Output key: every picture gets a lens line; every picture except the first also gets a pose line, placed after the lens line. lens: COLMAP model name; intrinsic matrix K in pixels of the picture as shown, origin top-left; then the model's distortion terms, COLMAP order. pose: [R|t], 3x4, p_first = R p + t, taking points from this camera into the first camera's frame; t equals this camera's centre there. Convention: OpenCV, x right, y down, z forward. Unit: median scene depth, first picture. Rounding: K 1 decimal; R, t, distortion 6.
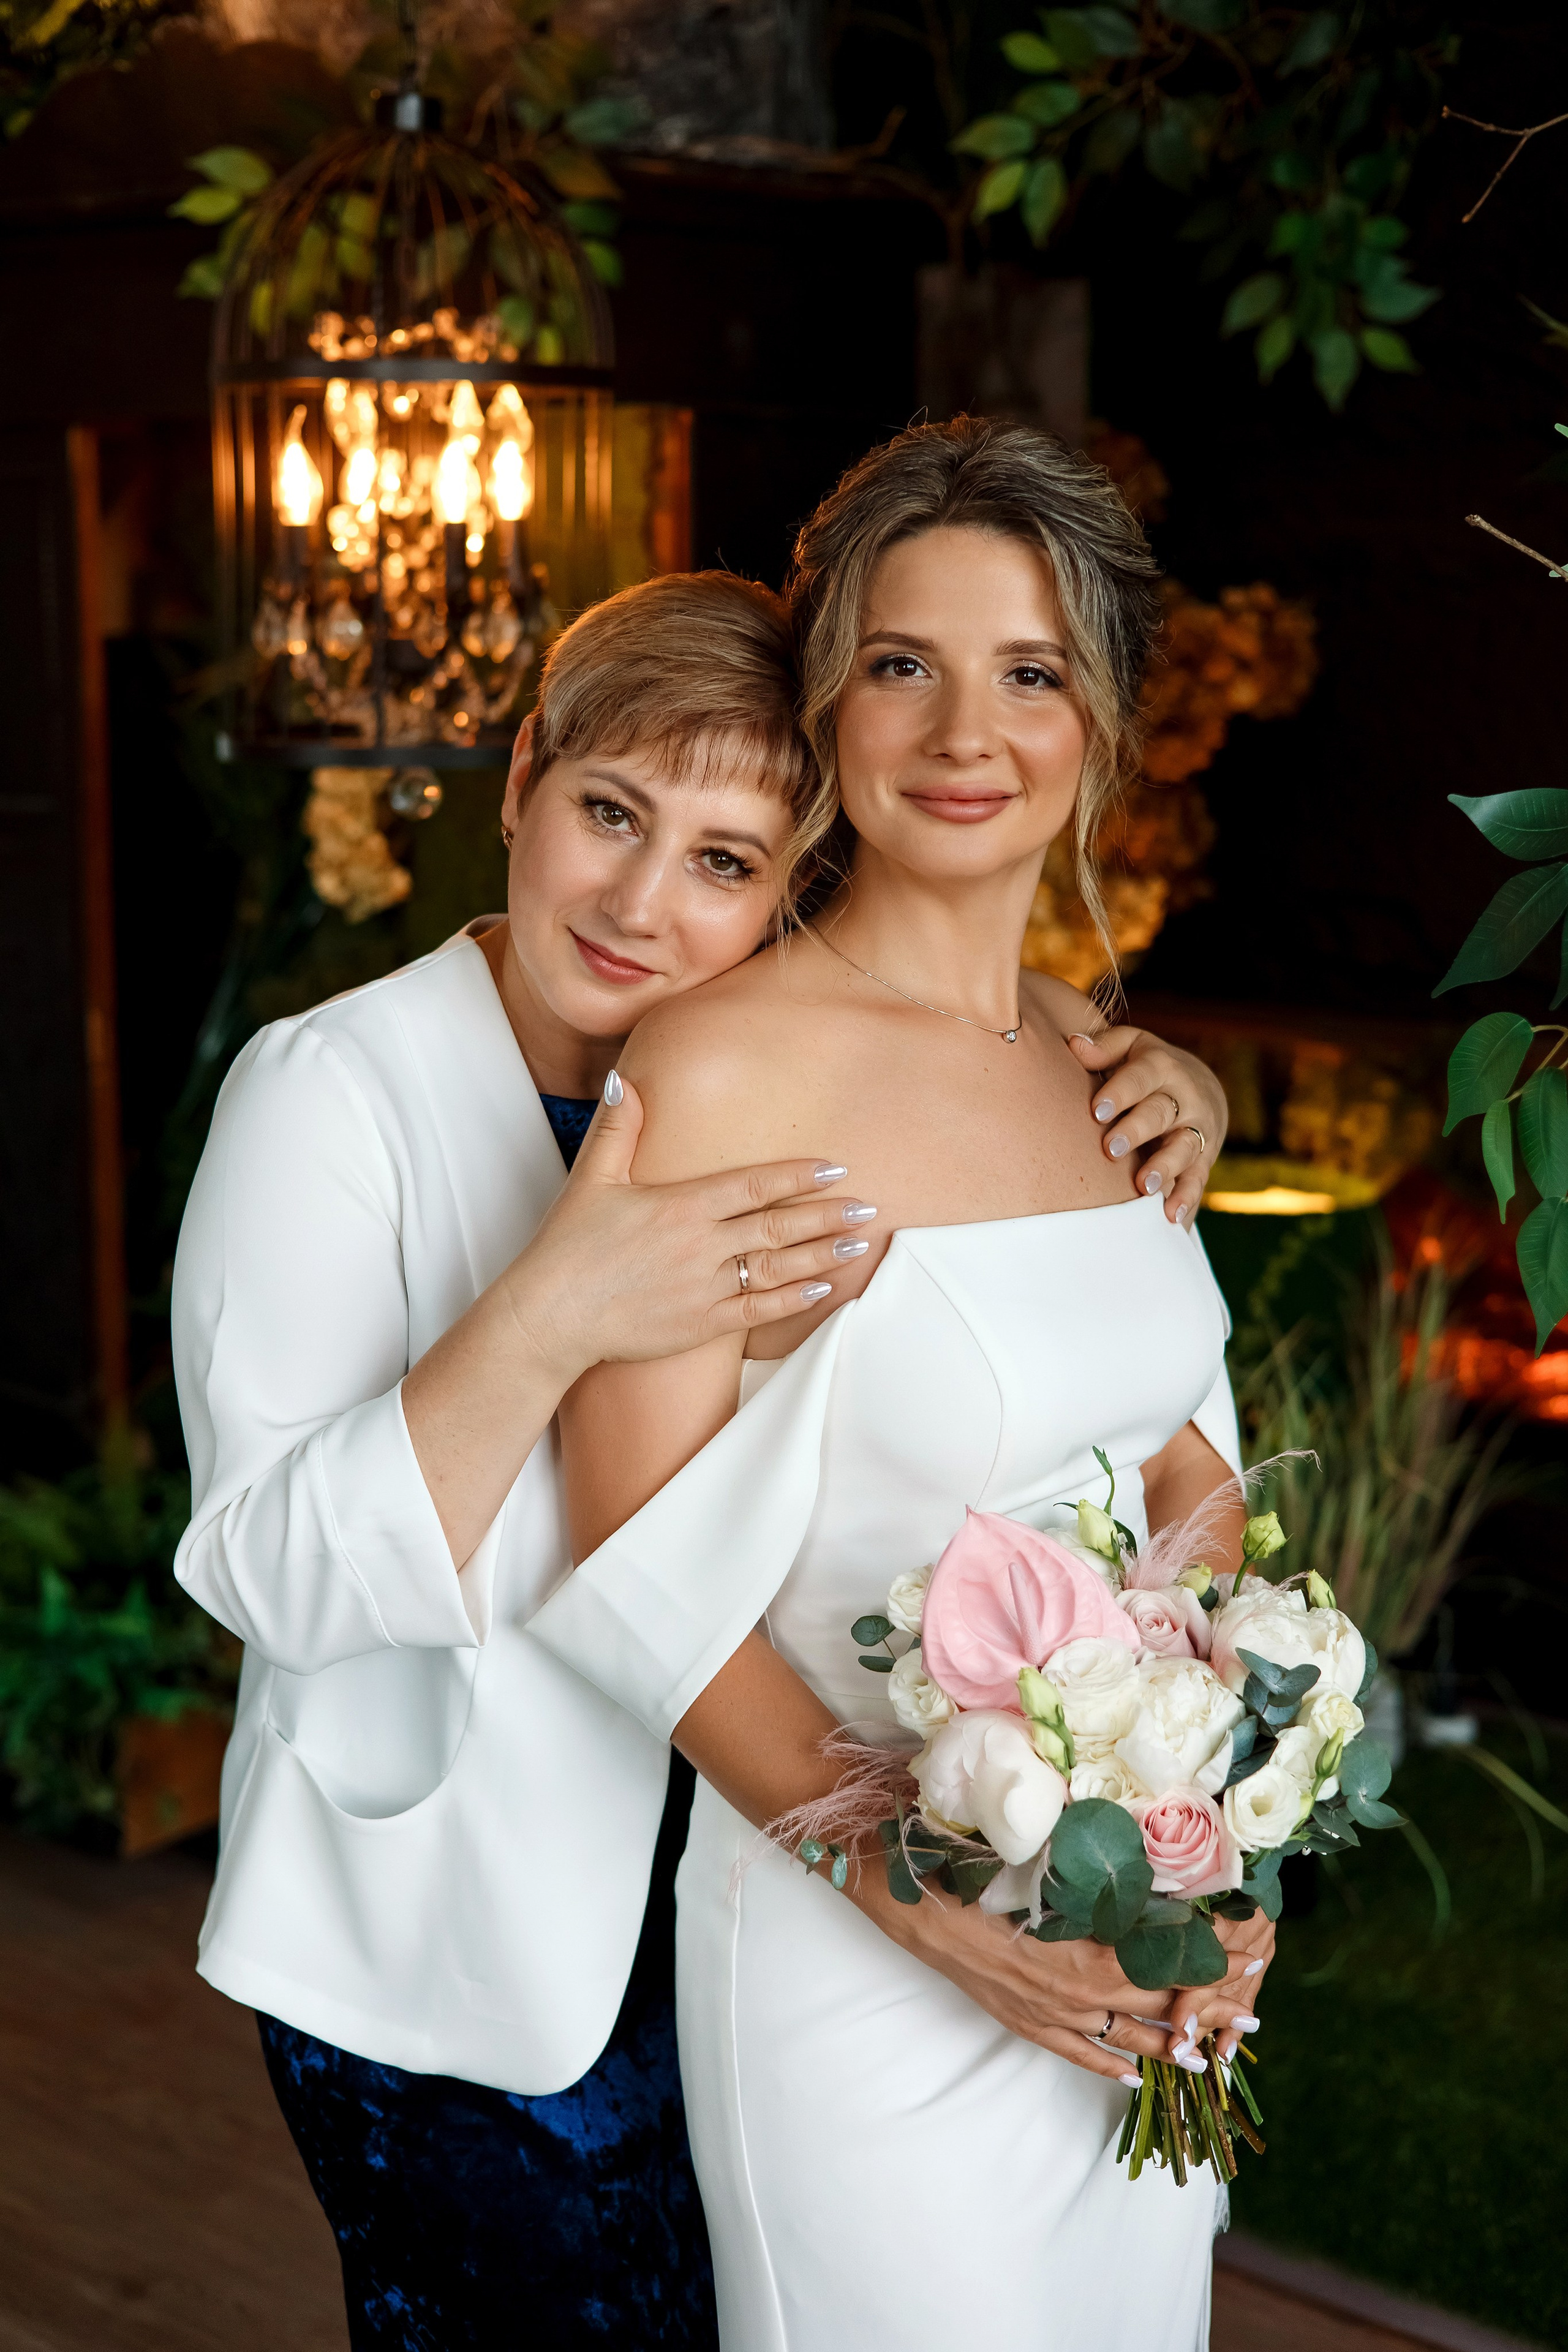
lens RADIAL K [[3364.8, 0, 774.1], [0, 3364.8, 1171.3], [0, 0, 1]] dist [0.004151, 0.008054]
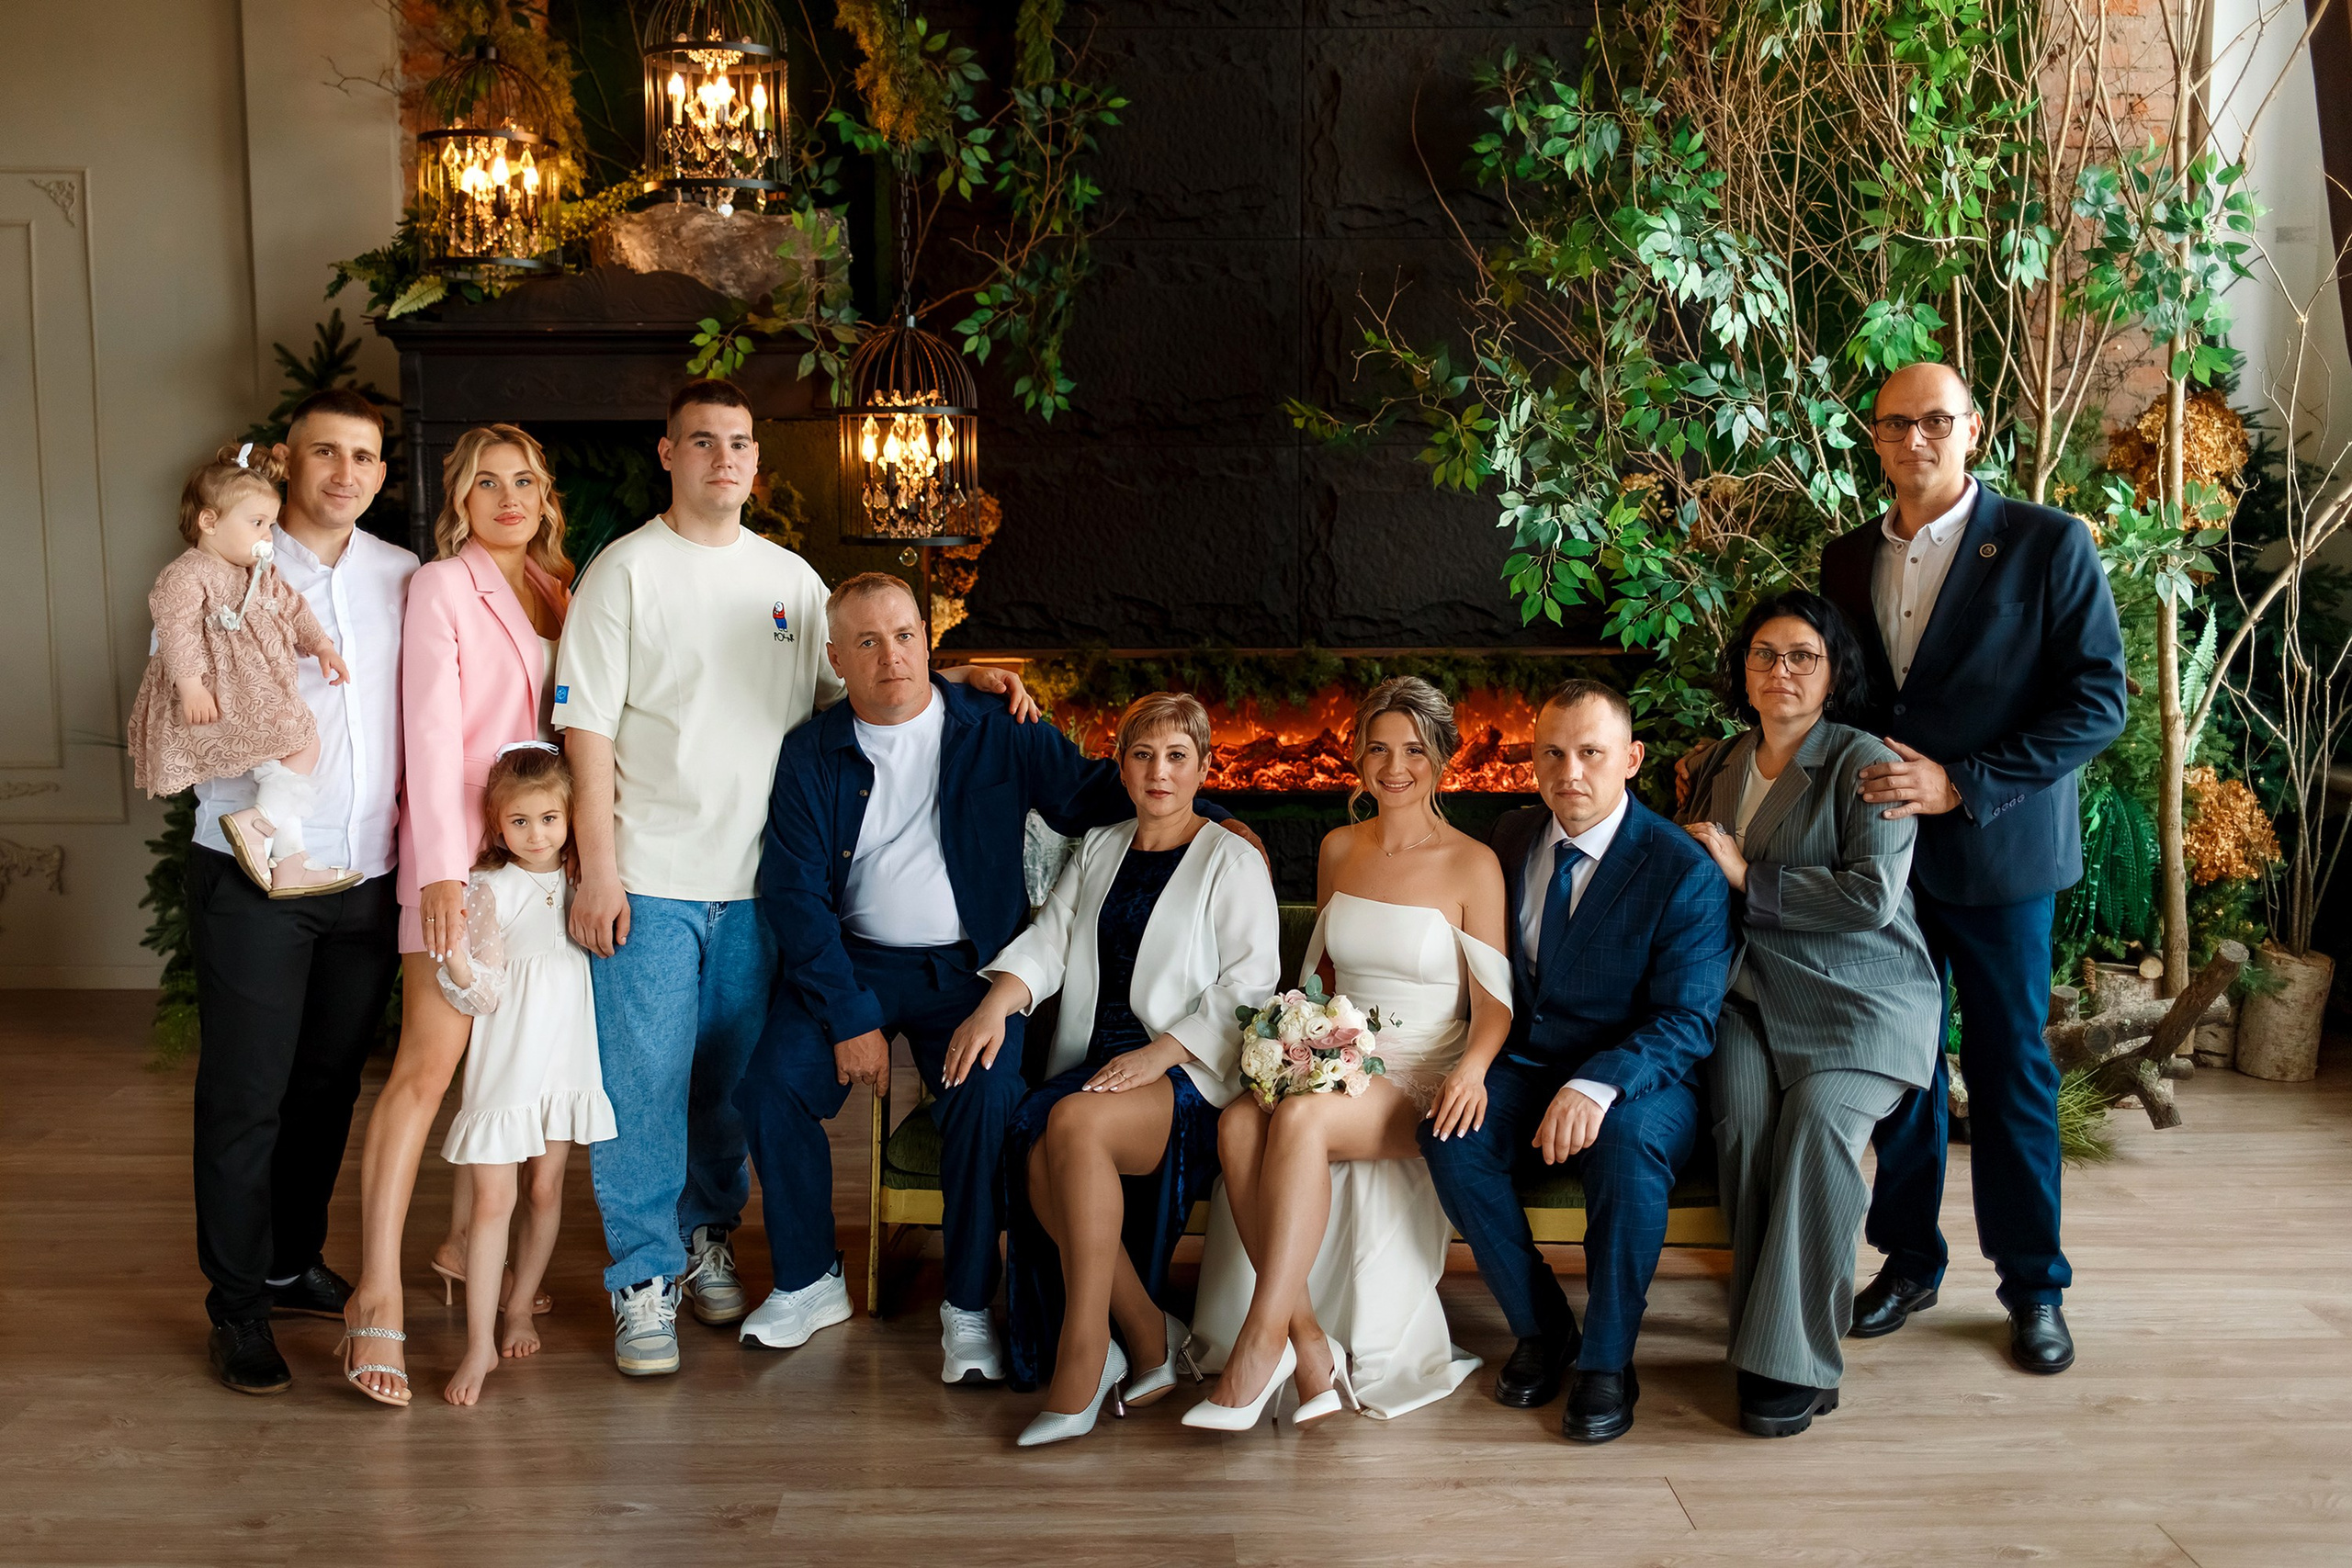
lens RADIAL K [[2401.4, 0, 1113.4], [0, 2401.4, 750.2], [0, 0, 1]] dist [0.014421, -0.024411]
pose [[0.758733, -0.078239, 0.646686, -1.157807], [0.129054, 0.991137, -0.031501, 0.119023], [-0.638490, 0.107358, 0.762106, -0.556341]]
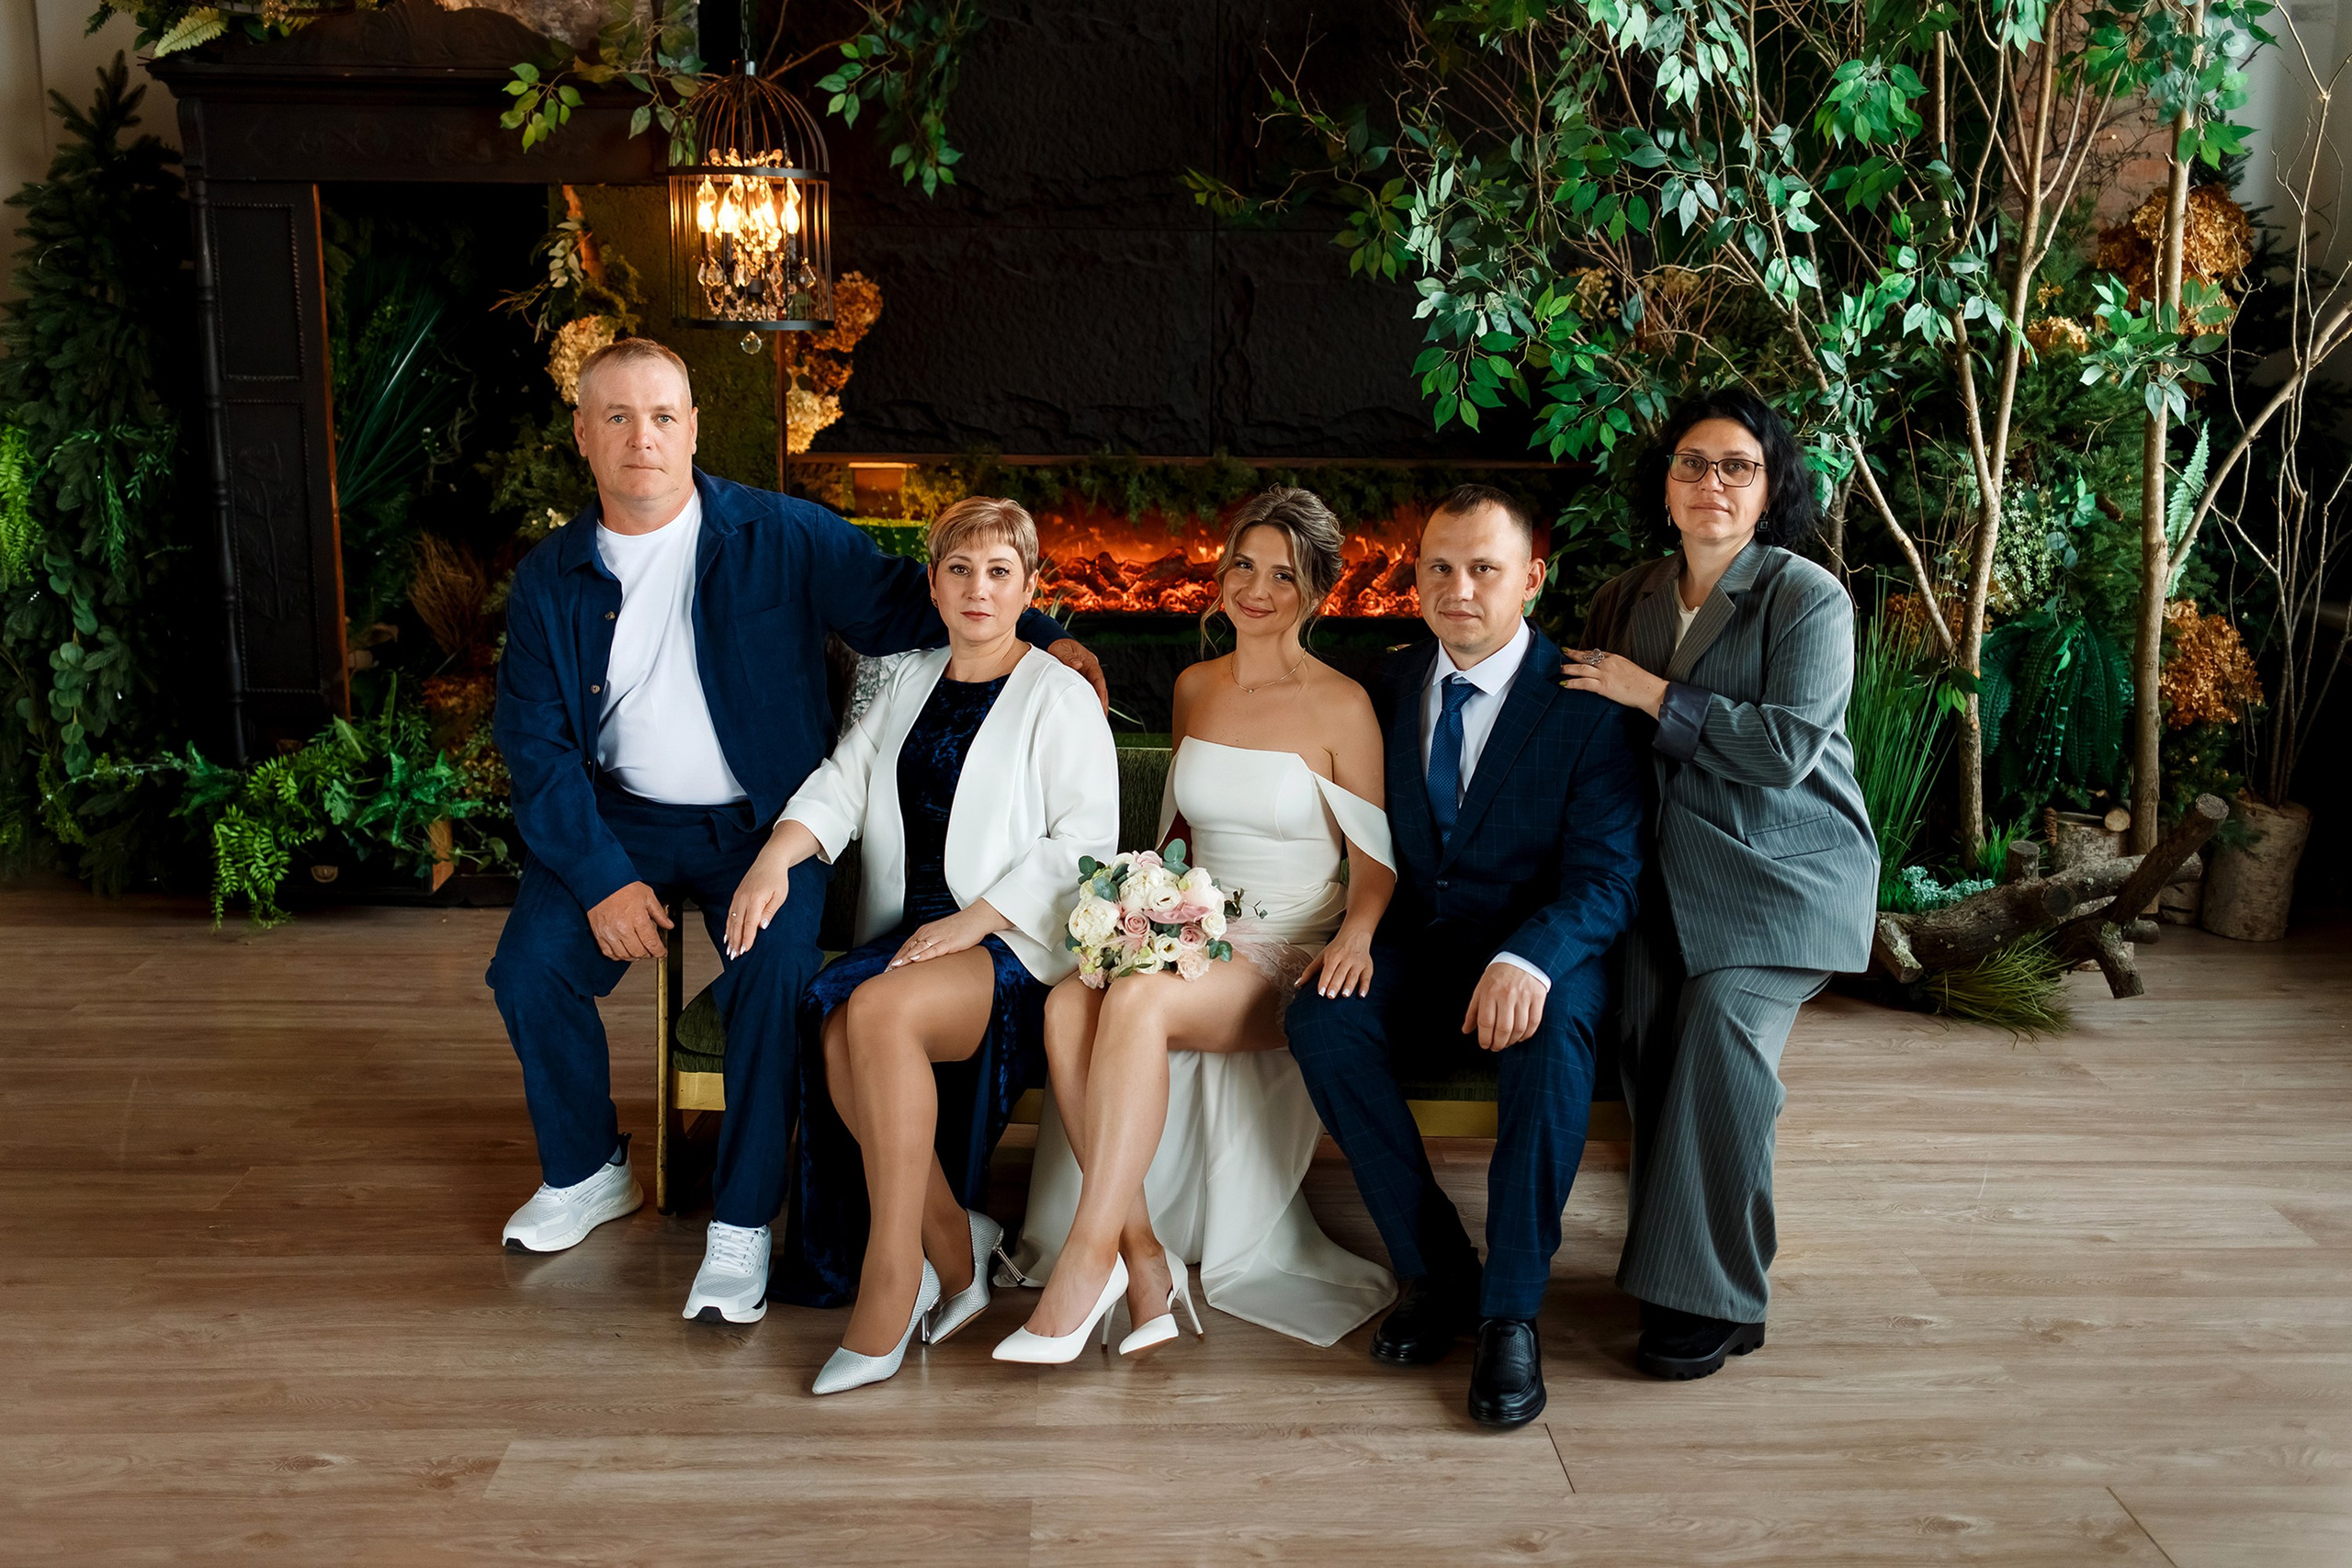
lens RADIAL K [[2349.2, 0, 1172.1], [0, 2349.2, 787.1], [0, 0, 1]] dist [0.019605, -0.032640]
pose [[0.739616, -0.130993, 0.660159, -0.956596], [0.116902, 0.990970, 0.065663, 0.119882], [-0.662799, 0.028609, 0.748251, -0.439922]]
